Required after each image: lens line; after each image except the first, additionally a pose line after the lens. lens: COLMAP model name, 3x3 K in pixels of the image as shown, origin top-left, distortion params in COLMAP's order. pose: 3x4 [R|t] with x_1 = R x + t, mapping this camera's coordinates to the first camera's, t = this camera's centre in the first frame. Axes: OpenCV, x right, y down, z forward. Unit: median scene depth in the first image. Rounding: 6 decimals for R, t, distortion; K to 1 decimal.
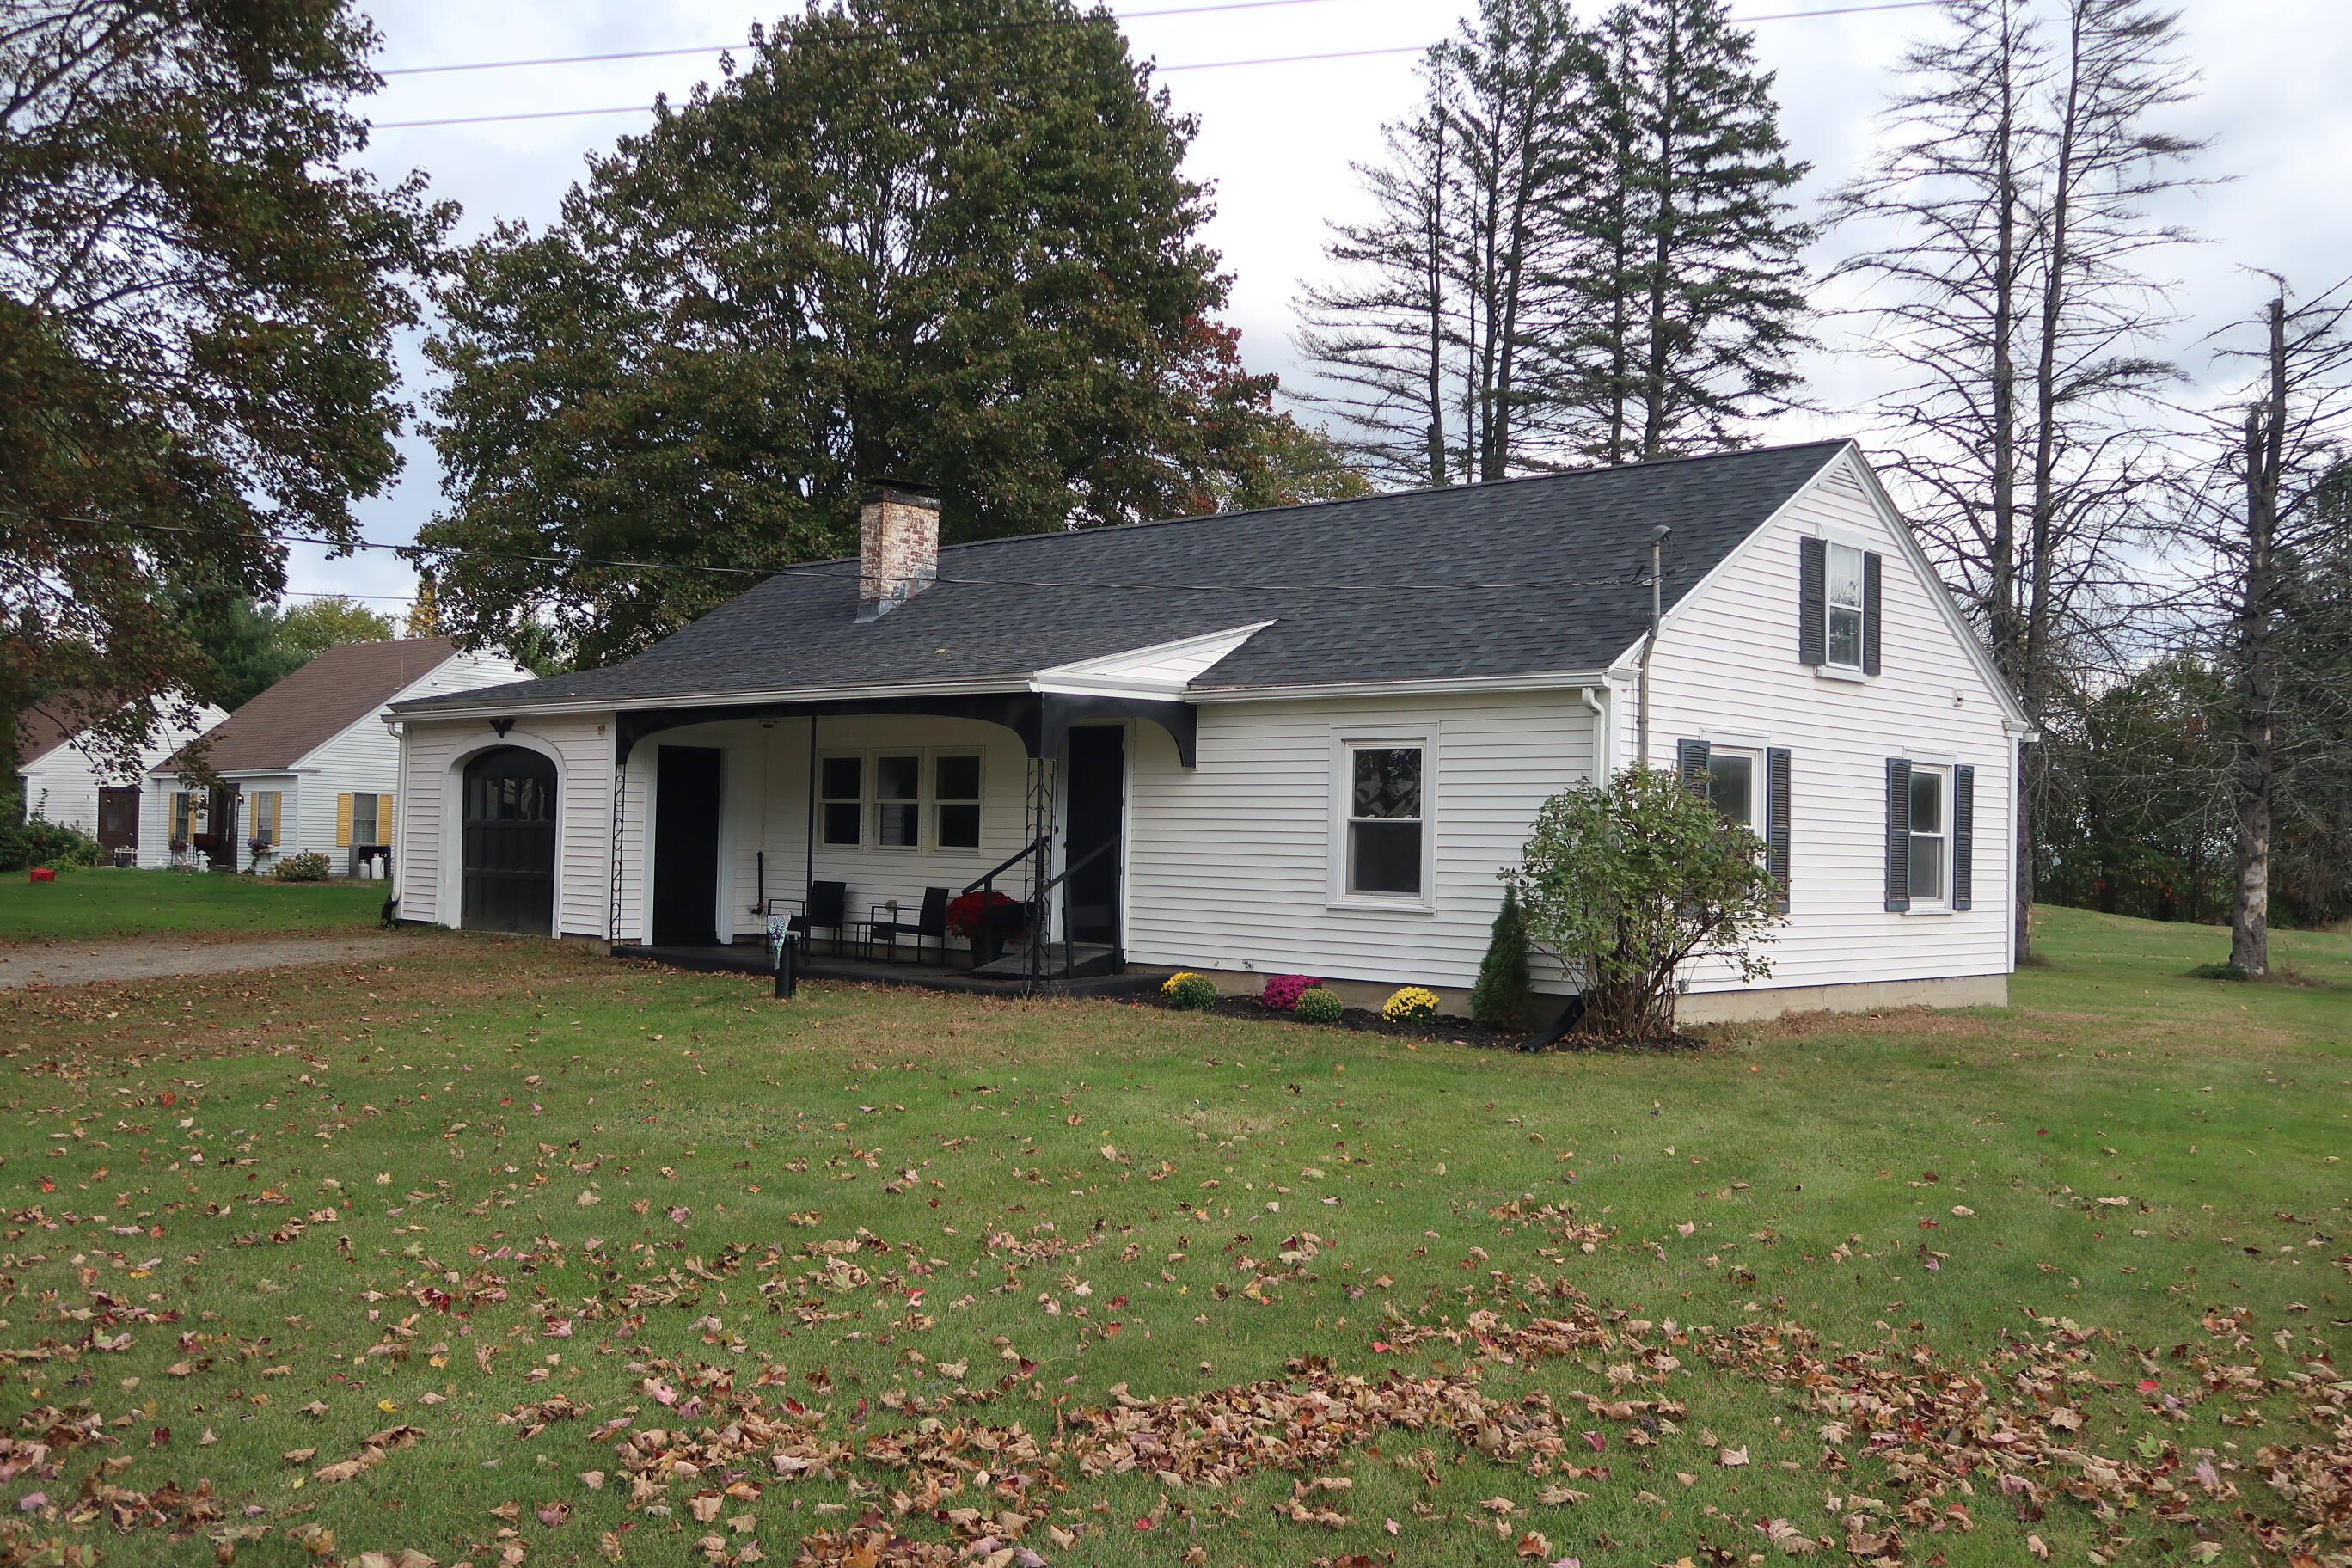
lens RADIAL K [[2174.8, 0, 1179.6], [0, 2174.8, 771.5], [0, 0, 1]] dist [0.014189, 0.000000]
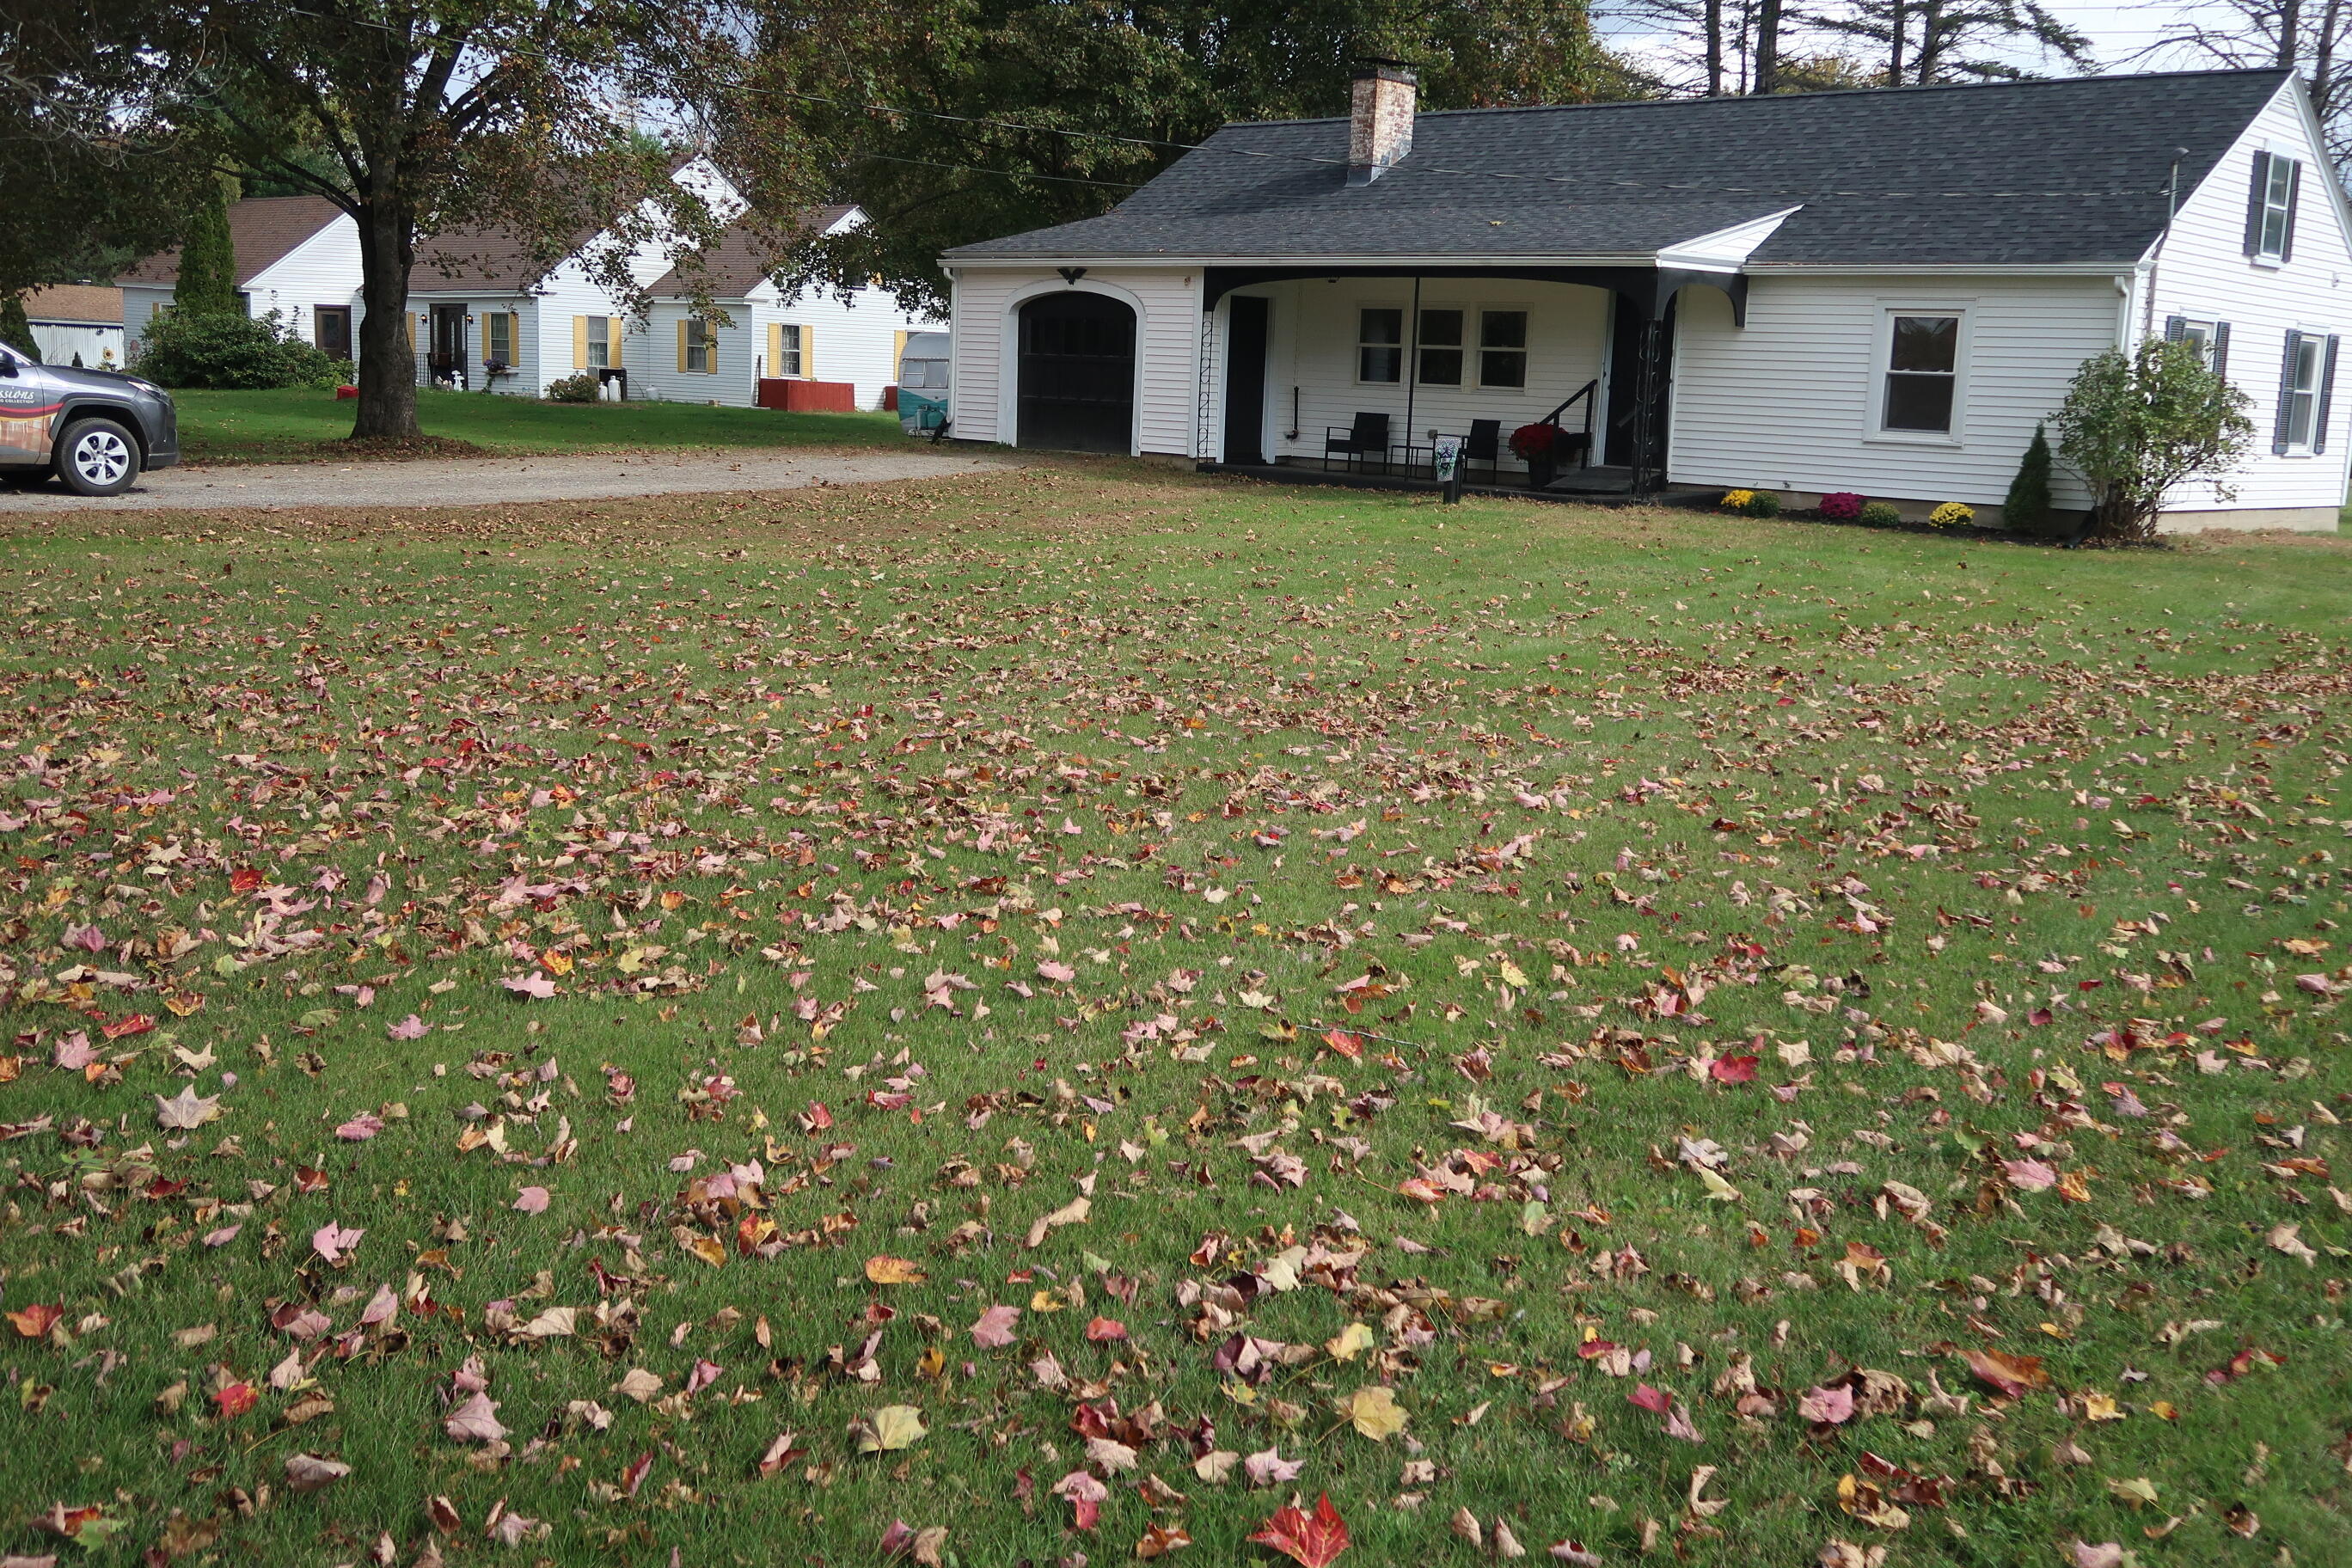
lens RADIAL K [[2373.7, 0, 1161.3], [0, 2373.7, 770.4], [0, 0, 1]] dist [0.012632, 0.000000]
pose [[0.999729, 0.018284, 0.014405, -0.302598], [-0.020752, 0.980423, 0.195804, -0.011199], [-0.010543, -0.196050, 0.980537, -0.343385]]
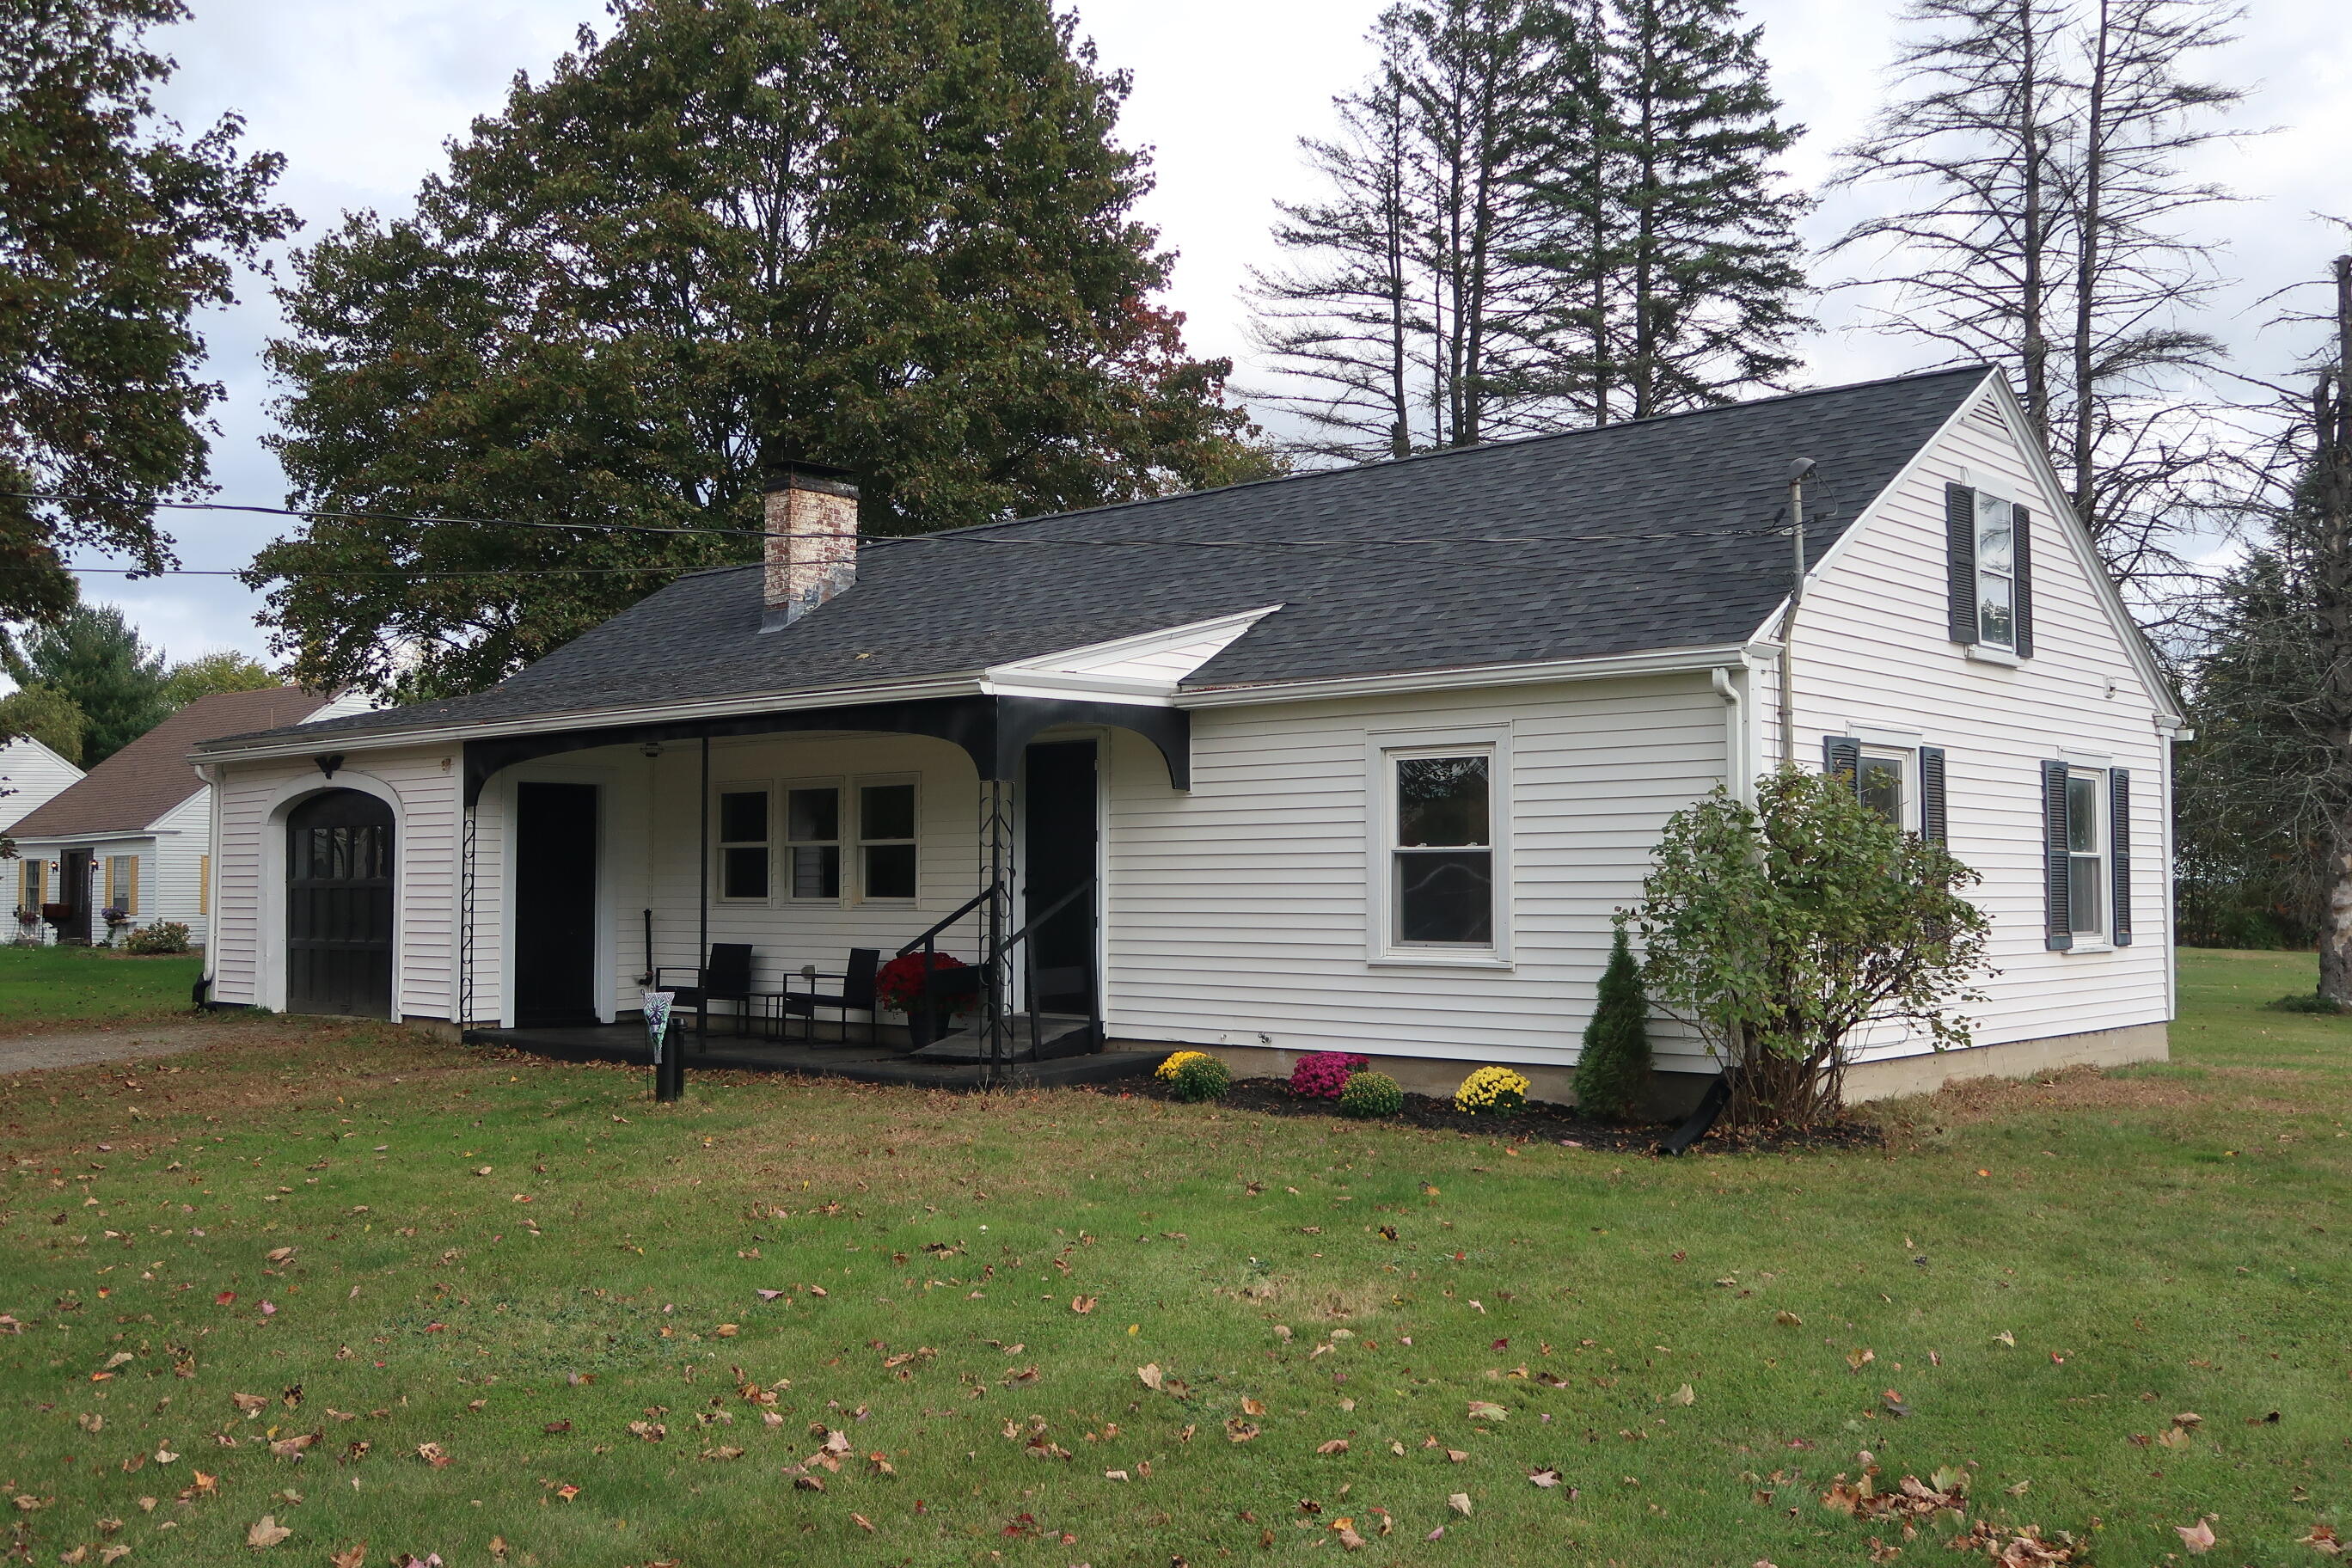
lens RADIAL K [[2174.8, 0, 1168.3], [0, 2174.8, 781.9], [0, 0, 1]] dist [0.014189, 0.000000]
pose [[0.999258, -0.022105, 0.031551, -0.022301], [0.022612, 0.999619, -0.015807, 0.006536], [-0.031189, 0.016508, 0.999377, 0.183503]]
